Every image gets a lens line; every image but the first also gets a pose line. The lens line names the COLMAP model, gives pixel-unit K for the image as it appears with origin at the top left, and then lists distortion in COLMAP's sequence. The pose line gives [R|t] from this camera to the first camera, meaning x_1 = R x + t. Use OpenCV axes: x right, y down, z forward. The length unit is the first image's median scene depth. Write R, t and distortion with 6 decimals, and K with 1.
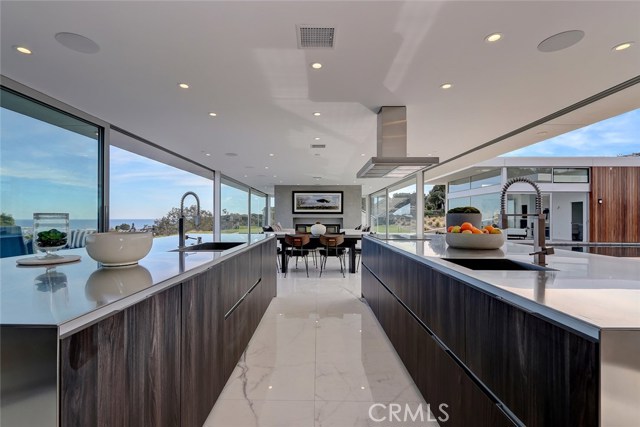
lens RADIAL K [[297.0, 0, 320.0], [0, 297.0, 213.5], [0, 0, 1]] dist [-0.001337, -0.000212]
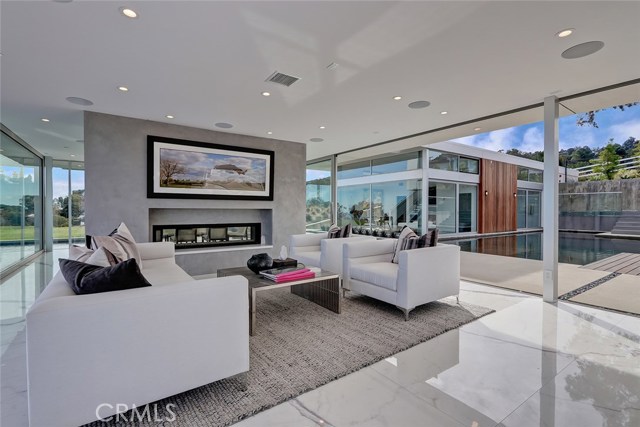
lens RADIAL K [[297.0, 0, 320.0], [0, 297.0, 213.5], [0, 0, 1]] dist [-0.001337, -0.000212]
pose [[0.828013, -0.007486, 0.560659, -0.122029], [-0.008074, 0.999648, 0.025272, 0.009346], [-0.560651, -0.025453, 0.827661, 0.572090]]
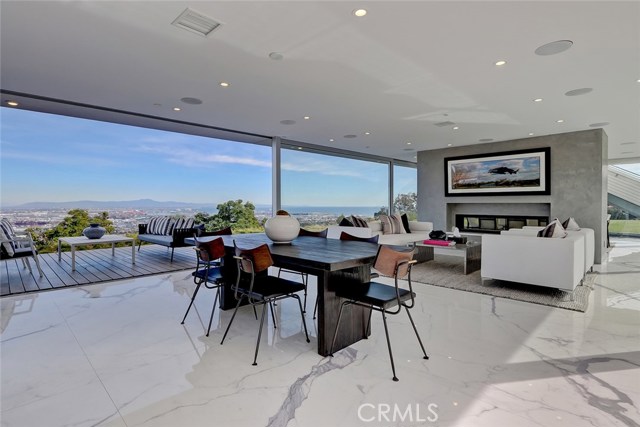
lens RADIAL K [[321.4, 0, 326.3], [0, 321.4, 212.3], [0, 0, 1]] dist [0.018448, 0.000091]
pose [[0.711216, 0.016193, -0.702787, 0.188286], [0.008642, 0.999458, 0.031774, 0.009624], [0.702921, -0.028671, 0.710690, 0.376304]]
